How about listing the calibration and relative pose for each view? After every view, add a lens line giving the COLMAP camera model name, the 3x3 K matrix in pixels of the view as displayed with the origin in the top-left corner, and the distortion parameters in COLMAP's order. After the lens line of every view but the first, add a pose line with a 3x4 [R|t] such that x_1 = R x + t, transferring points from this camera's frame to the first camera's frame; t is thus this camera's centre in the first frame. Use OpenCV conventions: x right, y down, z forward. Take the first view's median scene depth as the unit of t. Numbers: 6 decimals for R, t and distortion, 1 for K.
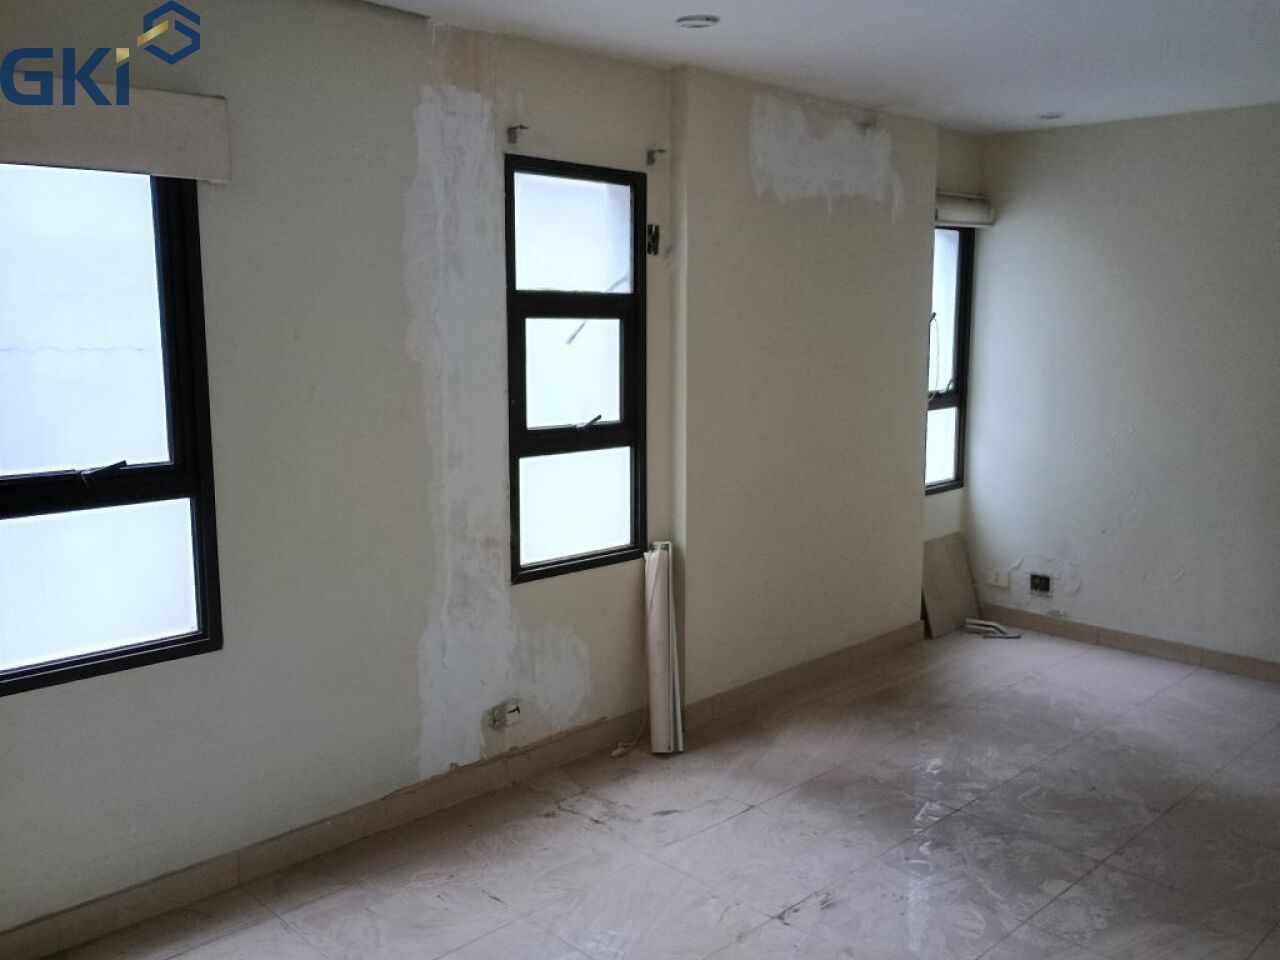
lens RADIAL K [[1102.7, 0, 643.2], [0, 1102.7, 474.4], [0, 0, 1]] dist [0.066809, -0.080239]
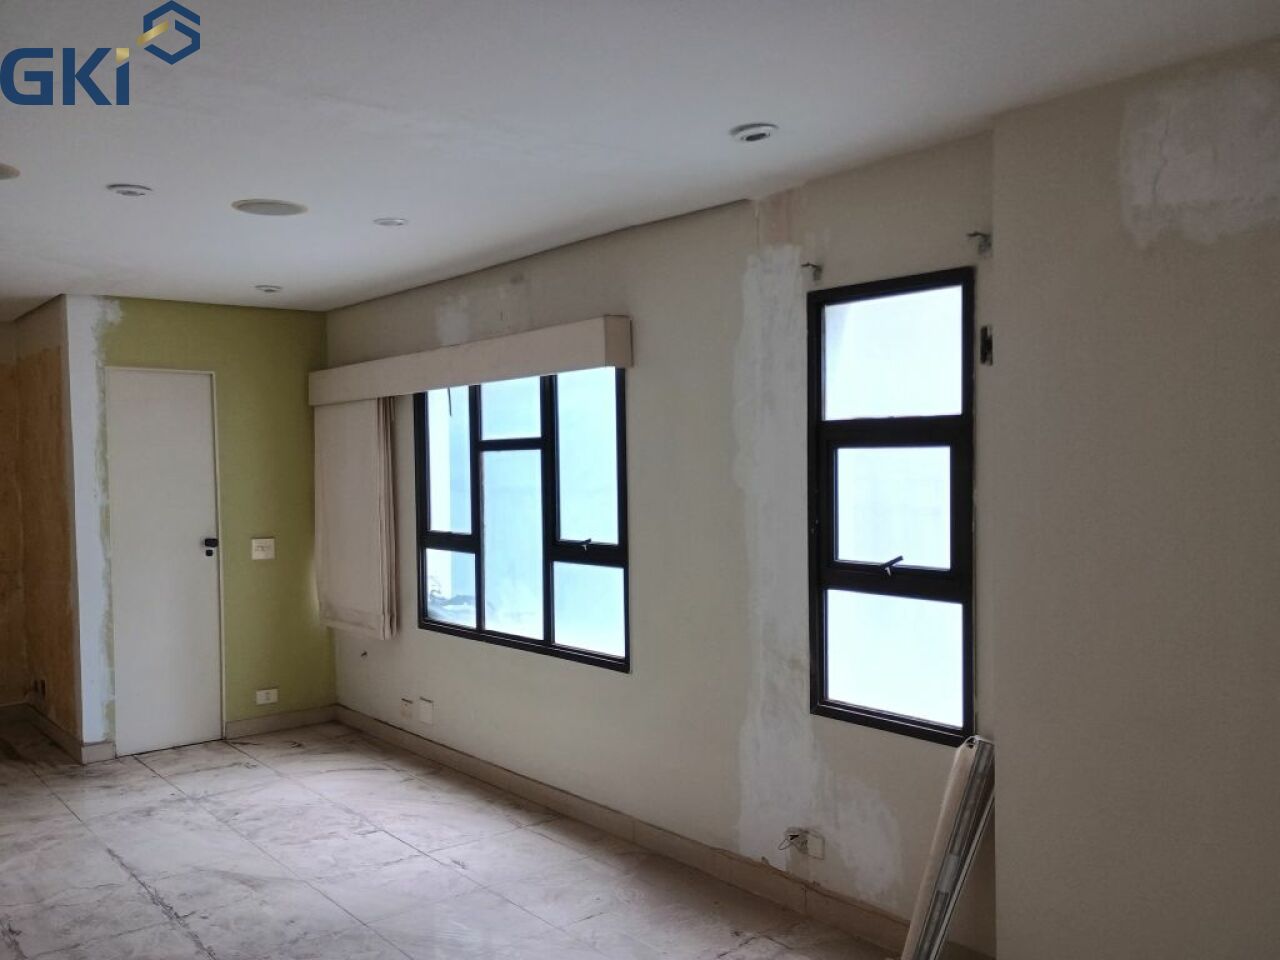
lens RADIAL K [[1102.7, 0, 648.9], [0, 1102.7, 505.1], [0, 0, 1]] dist [0.066809, -0.080239]
pose [[-0.088469, 0.039856, -0.995281, 0.872057], [-0.126875, 0.990610, 0.050946, -0.117193], [0.987966, 0.130783, -0.082581, 0.902246]]
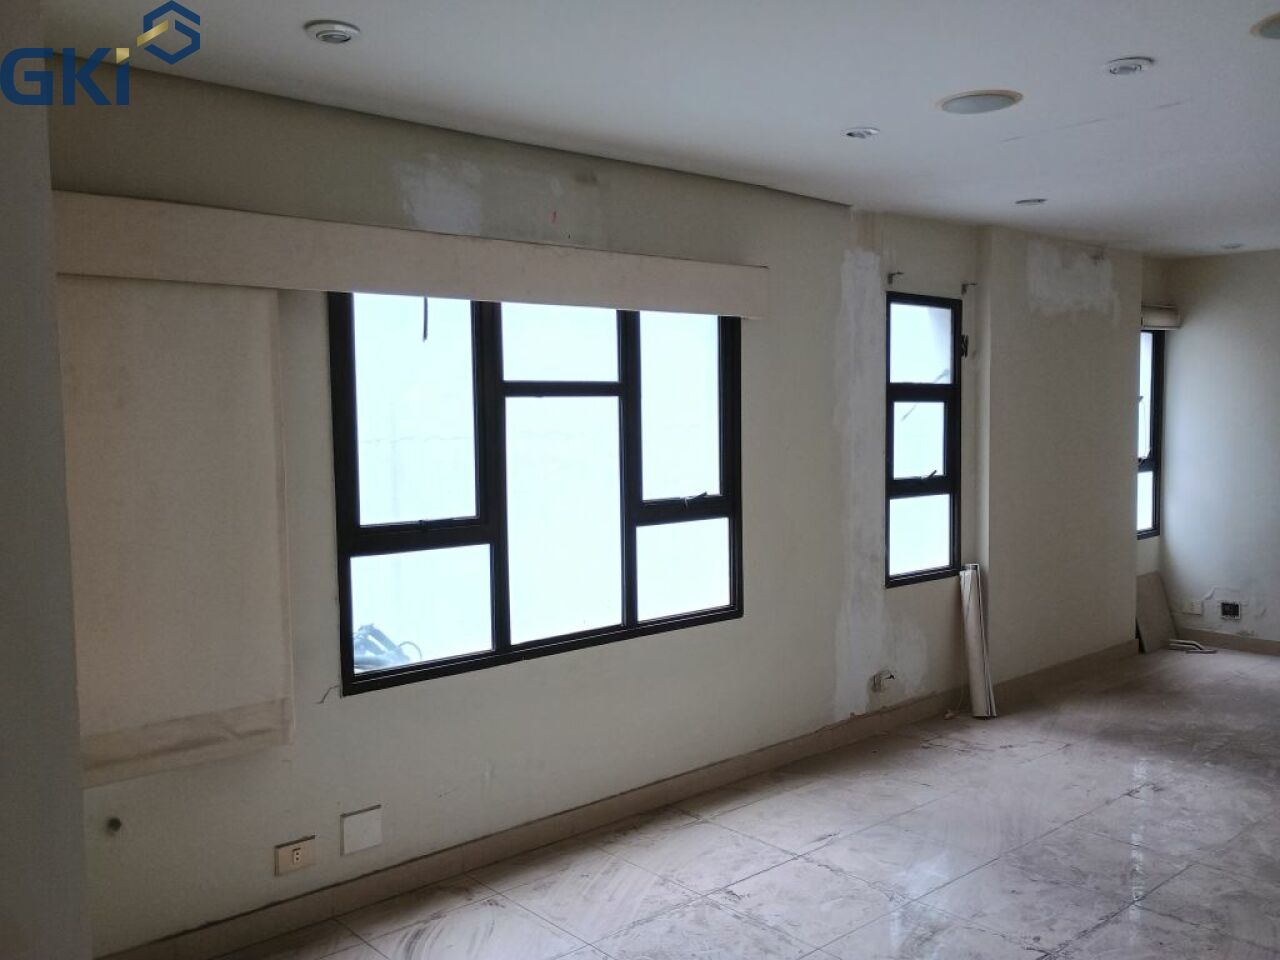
lens RADIAL K [[1102.7, 0, 641.8], [0, 1102.7, 502.1], [0, 0, 1]] dist [0.066809, -0.080239]
pose [[0.998706, -0.012019, -0.049410, -0.355695], [0.008835, 0.997901, -0.064151, 0.076599], [0.050078, 0.063631, 0.996716, -0.434761]]
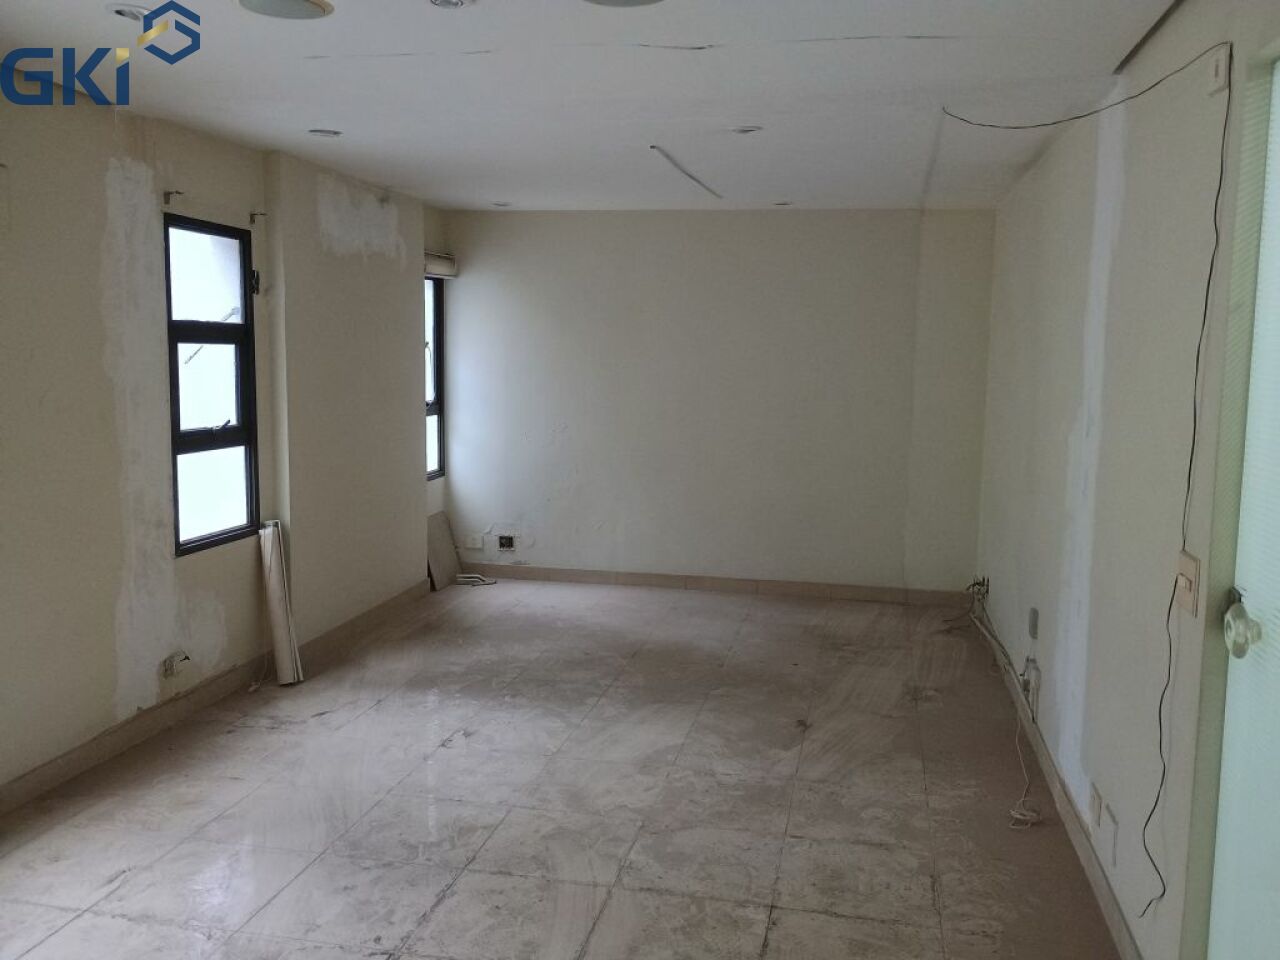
lens RADIAL K [[1102.7, 0, 639.3], [0, 1102.7, 467.5], [0, 0, 1]] dist [0.066809, -0.080239]
pose [[0.832044, -0.050238, 0.552430, -0.364553], [0.066421, 0.997748, -0.009306, 0.044778], [-0.550718, 0.044436, 0.833508, -0.317981]]
